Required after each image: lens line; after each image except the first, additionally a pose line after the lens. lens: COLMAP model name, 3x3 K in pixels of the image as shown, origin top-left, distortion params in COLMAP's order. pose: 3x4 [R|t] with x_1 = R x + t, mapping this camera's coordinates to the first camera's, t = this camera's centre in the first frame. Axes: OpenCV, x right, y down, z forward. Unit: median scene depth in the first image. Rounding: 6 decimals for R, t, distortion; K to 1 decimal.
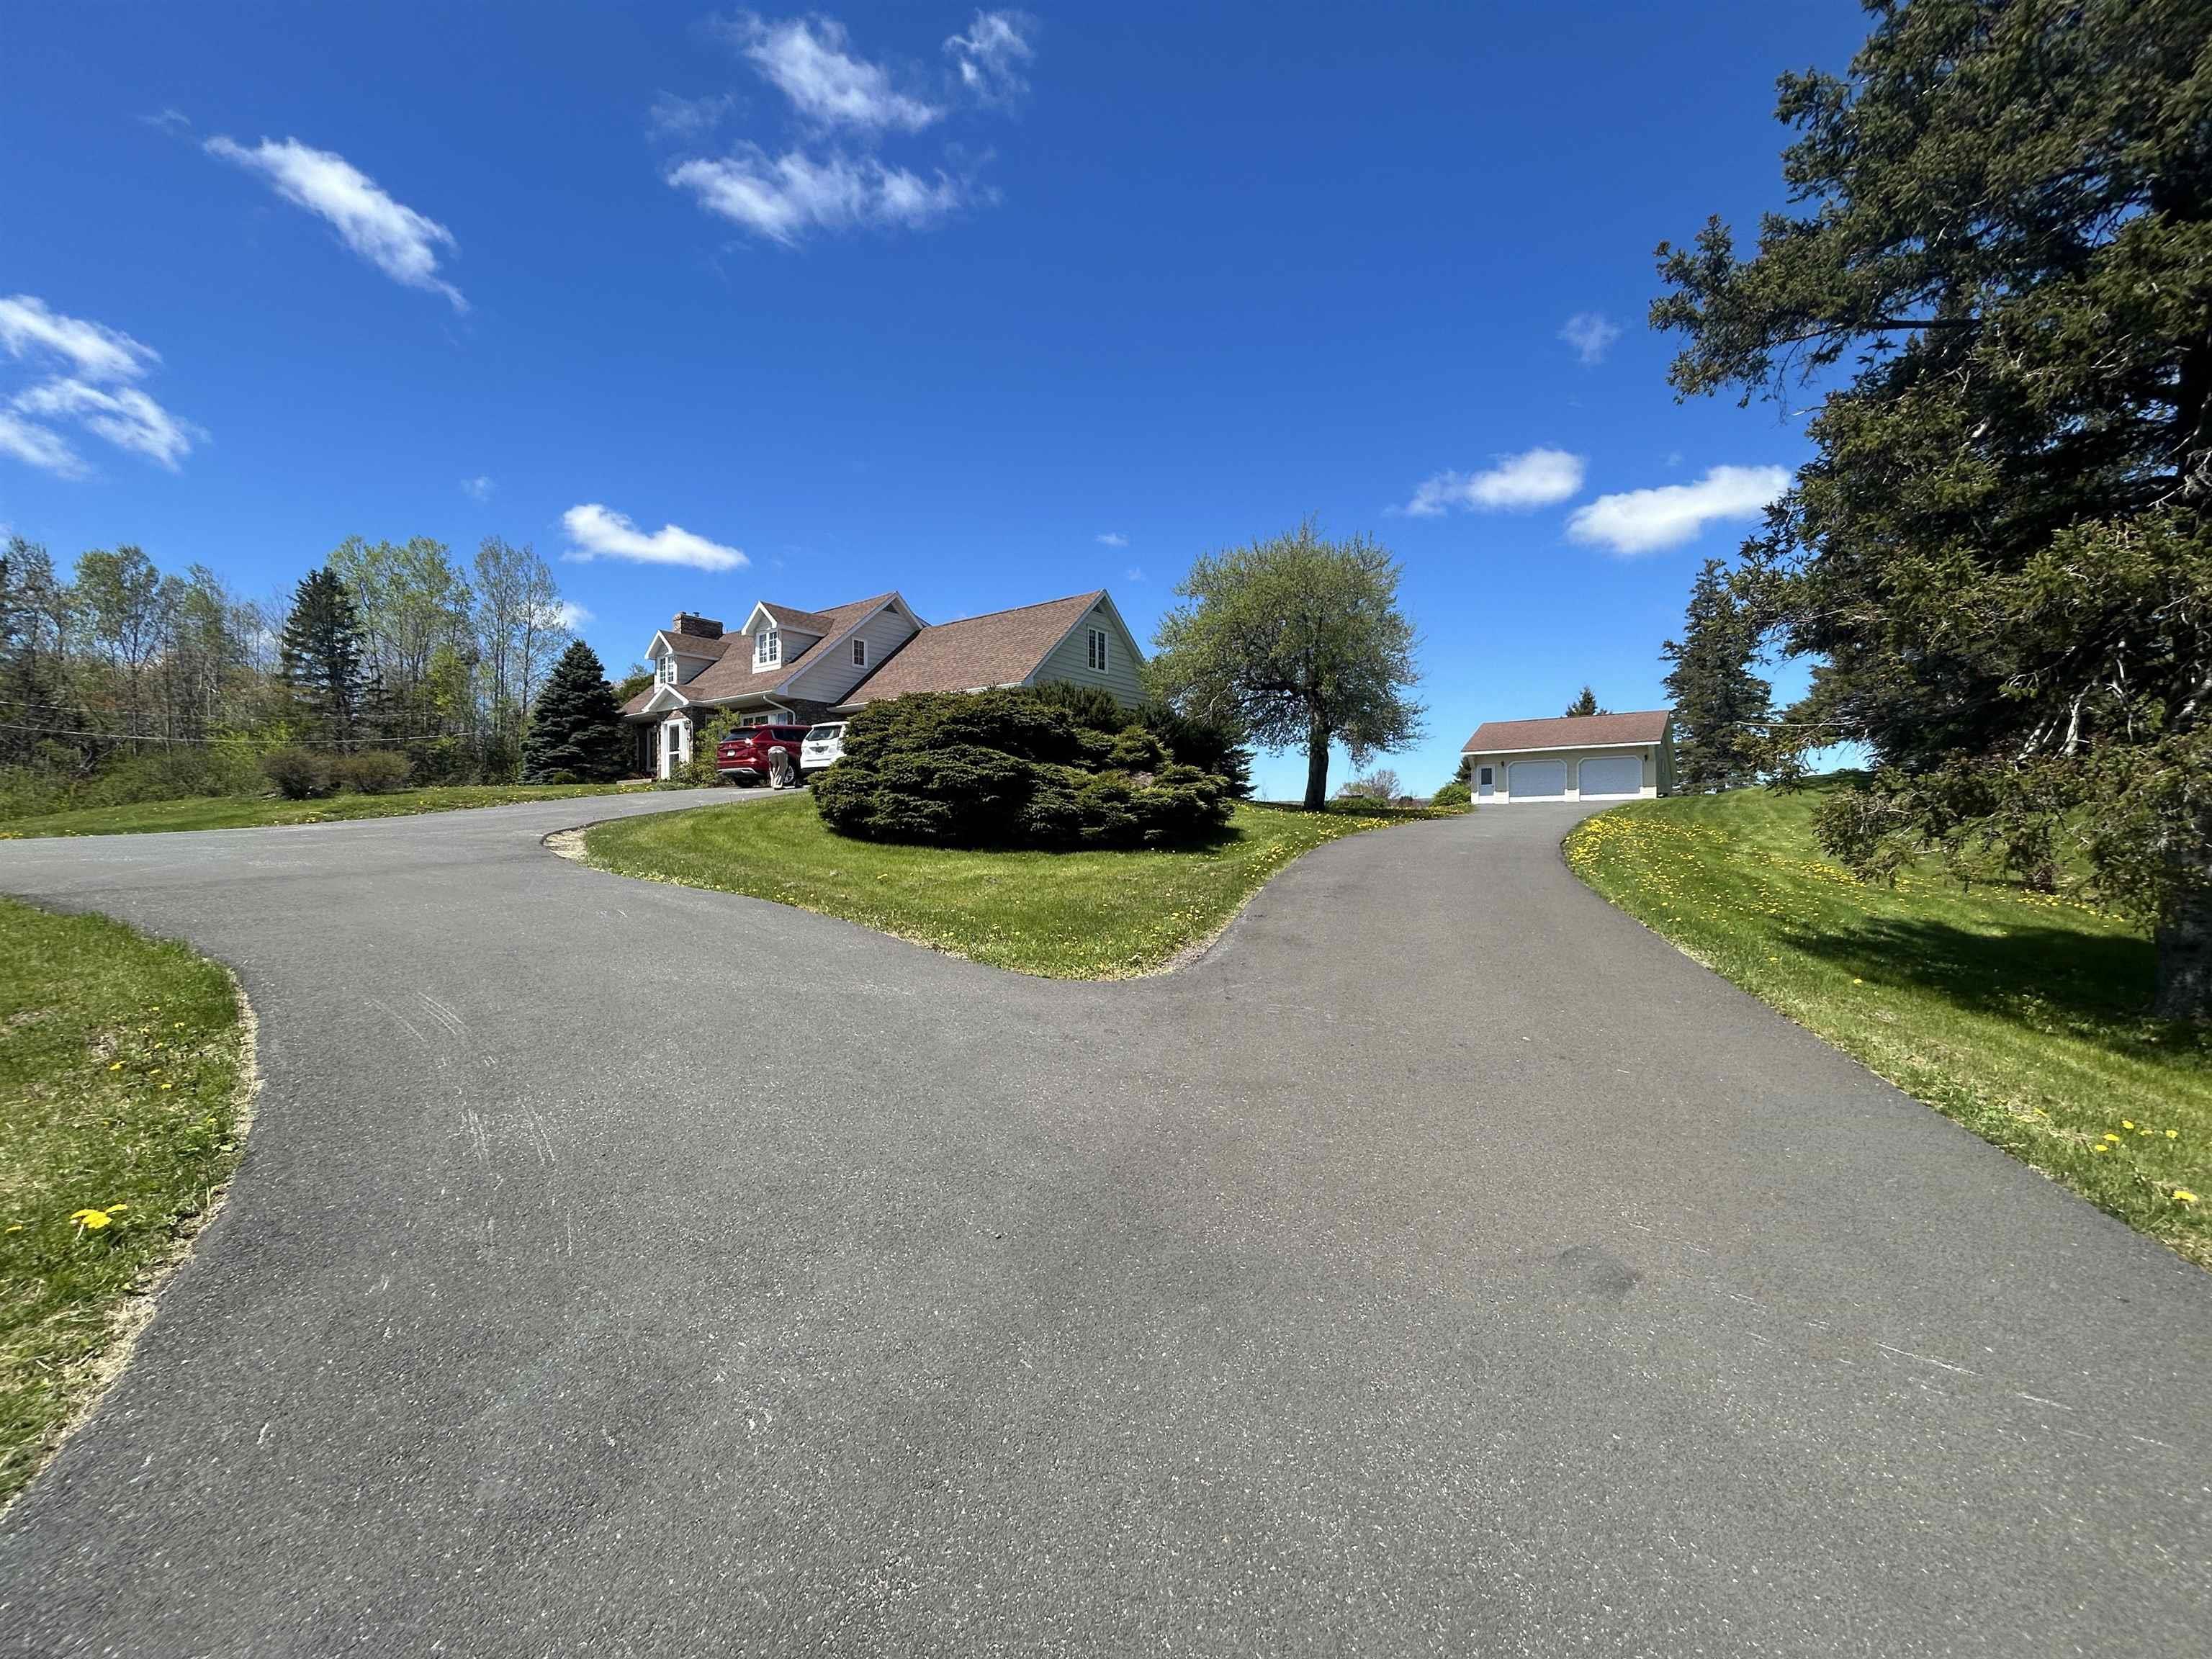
lens RADIAL K [[885.4, 0, 1117.1], [0, 885.4, 834.5], [0, 0, 1]] dist [-0.015018, 0.001183]
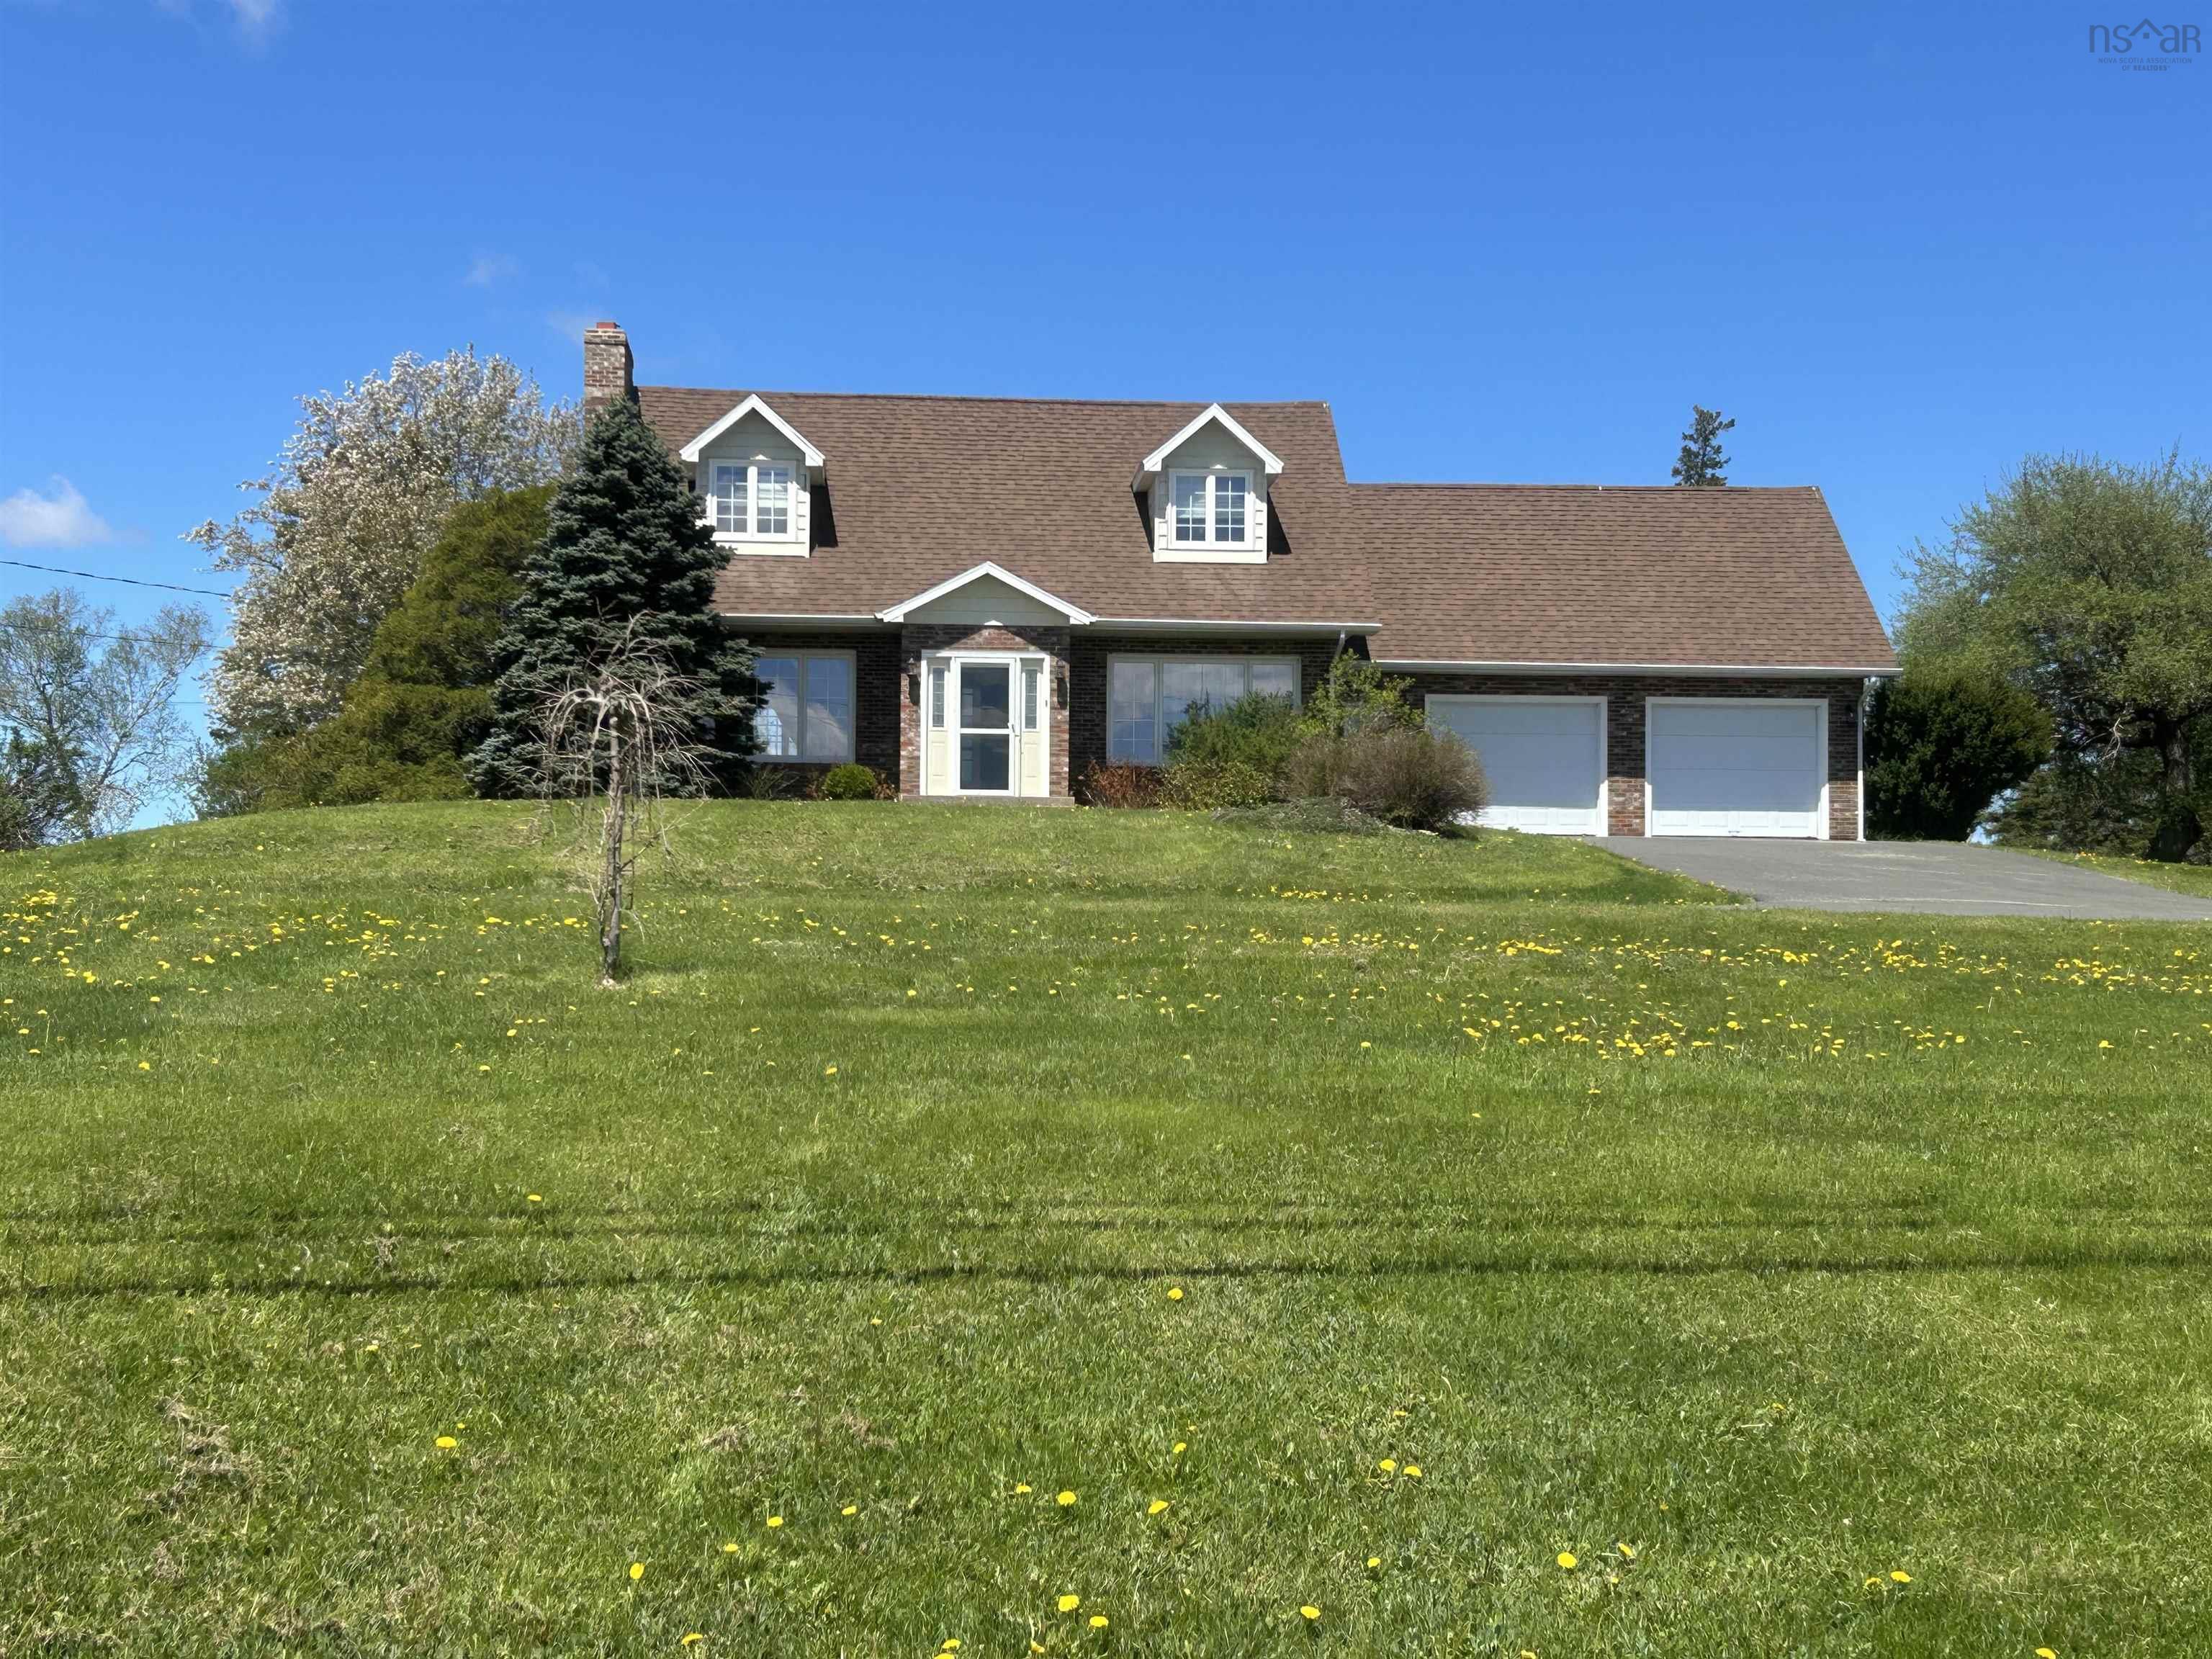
lens RADIAL K [[3142.1, 0, 1106.5], [0, 3142.1, 850.4], [0, 0, 1]] dist [0.192951, 0.000000]
pose [[0.770529, 0.041550, 0.636050, -1.709766], [-0.007702, 0.998407, -0.055890, 0.054140], [-0.637359, 0.038166, 0.769621, -0.194750]]
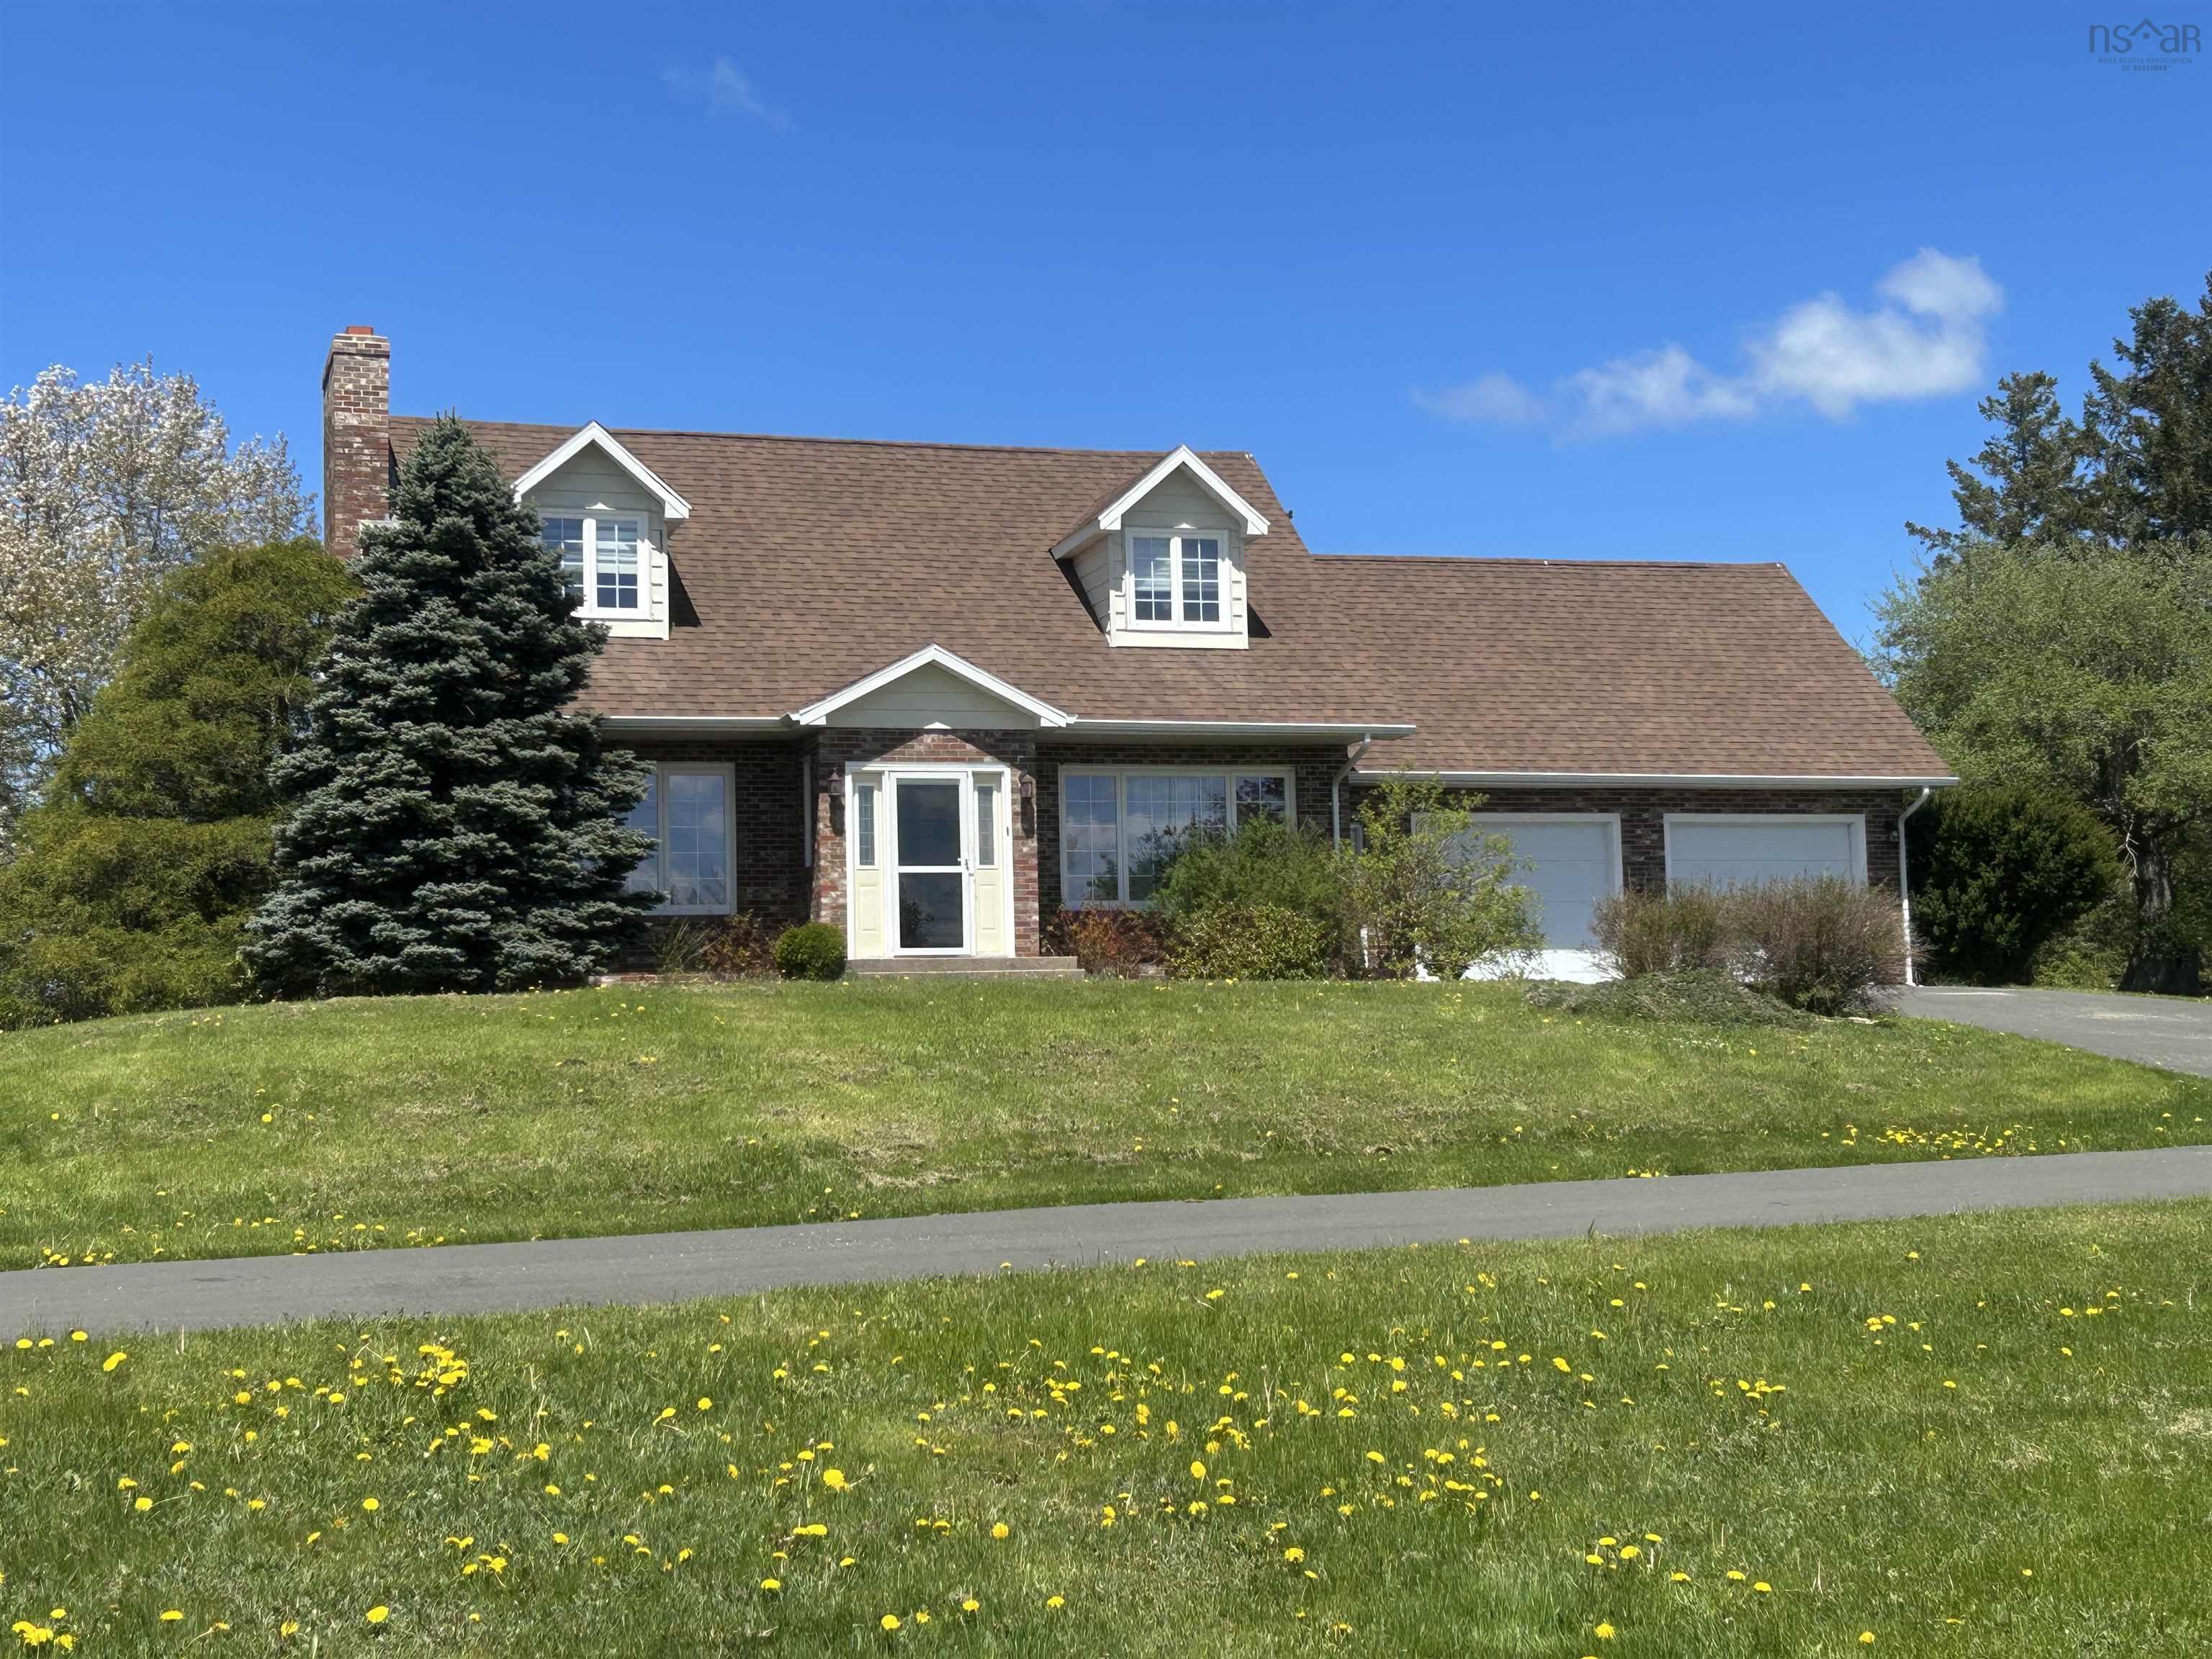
lens RADIAL K [[3097.0, 0, 1093.7], [0, 3097.0, 805.2], [0, 0, 1]] dist [0.174013, 0.000000]
pose [[0.613435, 0.063893, 0.787156, -1.629081], [0.025272, 0.994623, -0.100428, -0.006029], [-0.789340, 0.081499, 0.608522, 0.364097]]
